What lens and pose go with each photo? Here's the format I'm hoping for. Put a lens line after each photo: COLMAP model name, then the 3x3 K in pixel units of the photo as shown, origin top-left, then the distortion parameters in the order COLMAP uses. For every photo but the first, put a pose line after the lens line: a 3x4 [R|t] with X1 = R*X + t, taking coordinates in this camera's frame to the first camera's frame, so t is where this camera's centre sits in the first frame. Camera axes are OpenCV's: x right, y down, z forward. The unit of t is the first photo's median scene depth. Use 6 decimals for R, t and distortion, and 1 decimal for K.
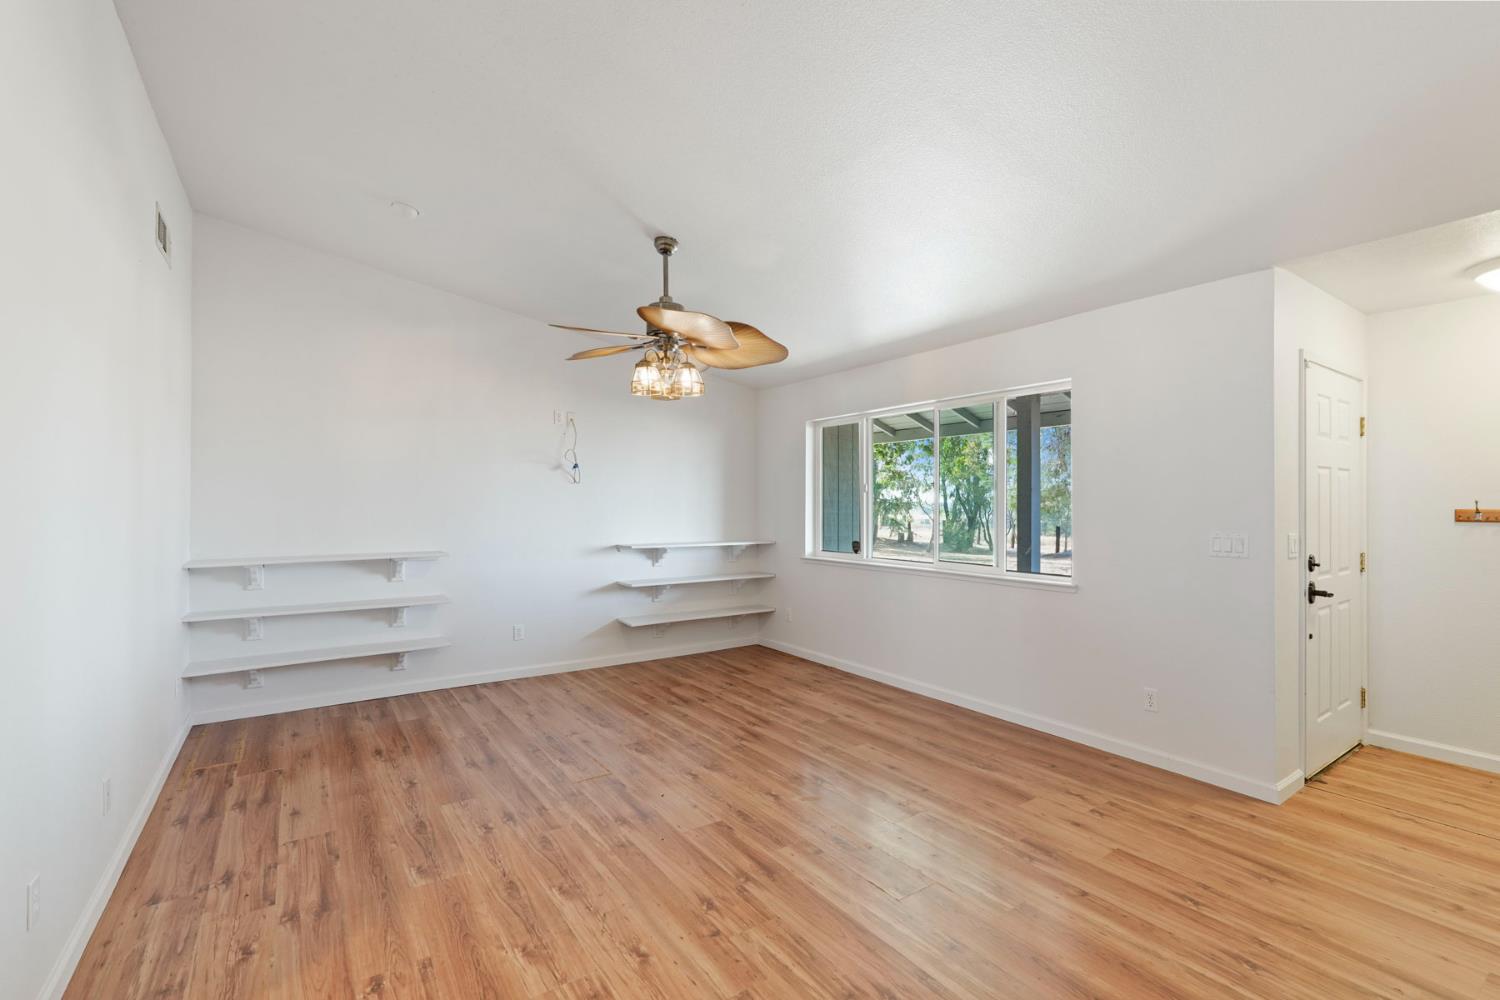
lens RADIAL K [[667.3, 0, 758.6], [0, 667.3, 500.2], [0, 0, 1]] dist [-0.013603, 0.006218]
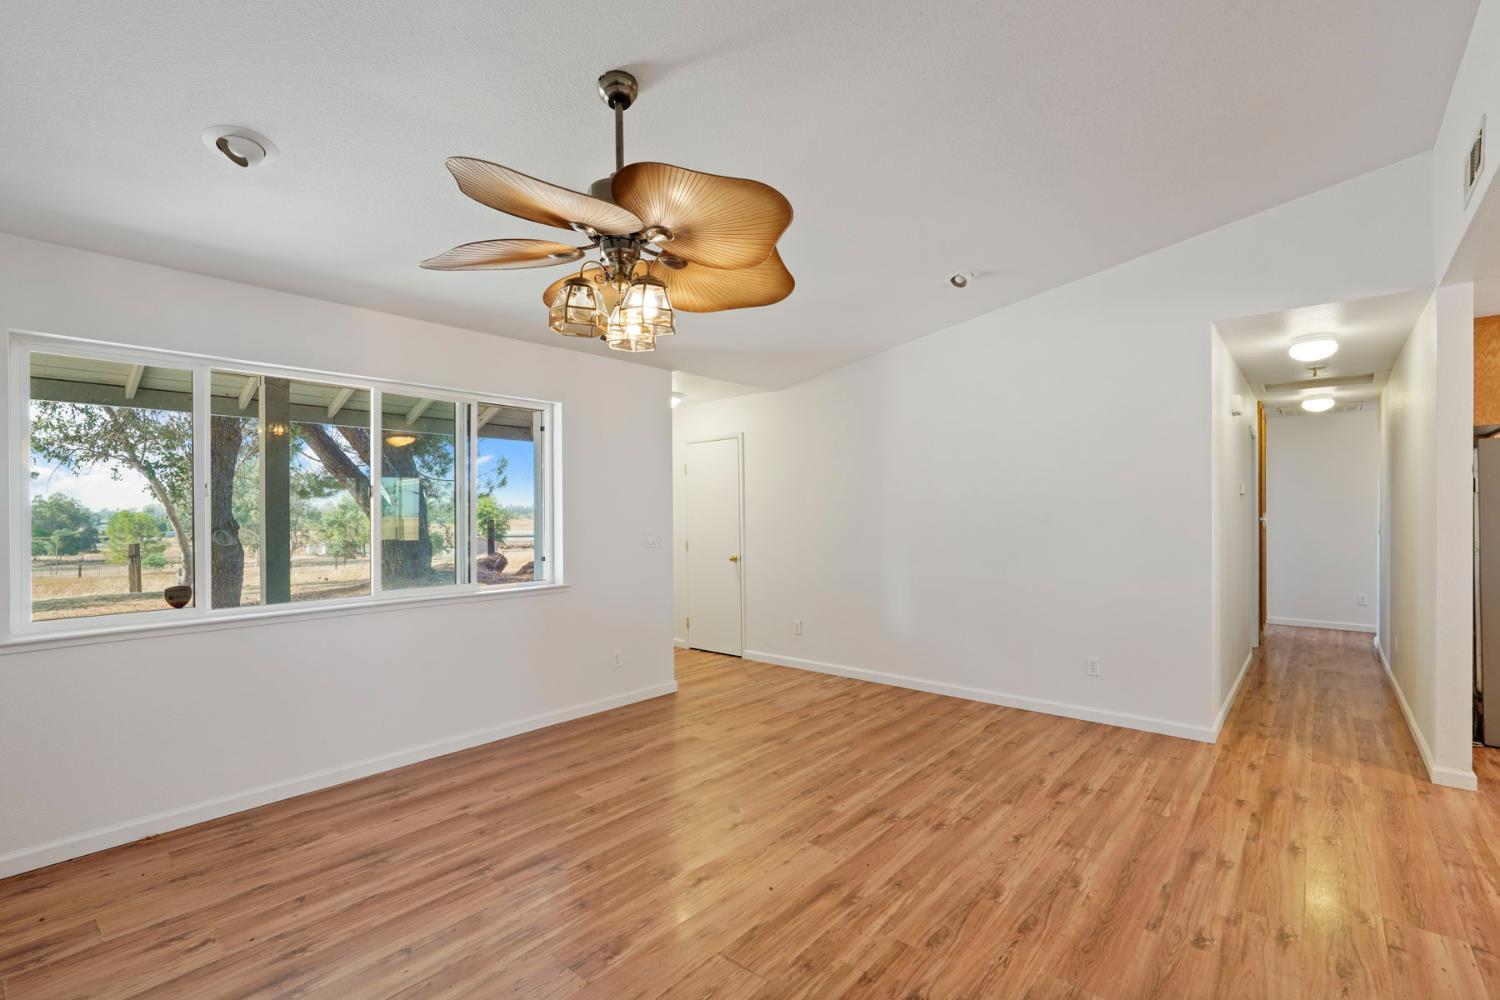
lens RADIAL K [[667.3, 0, 744.8], [0, 667.3, 511.0], [0, 0, 1]] dist [-0.013603, 0.006218]
pose [[-0.244718, 0.003983, 0.969586, -0.742849], [0.002068, 0.999991, -0.003586, 0.004012], [-0.969592, 0.001127, -0.244724, 1.015294]]
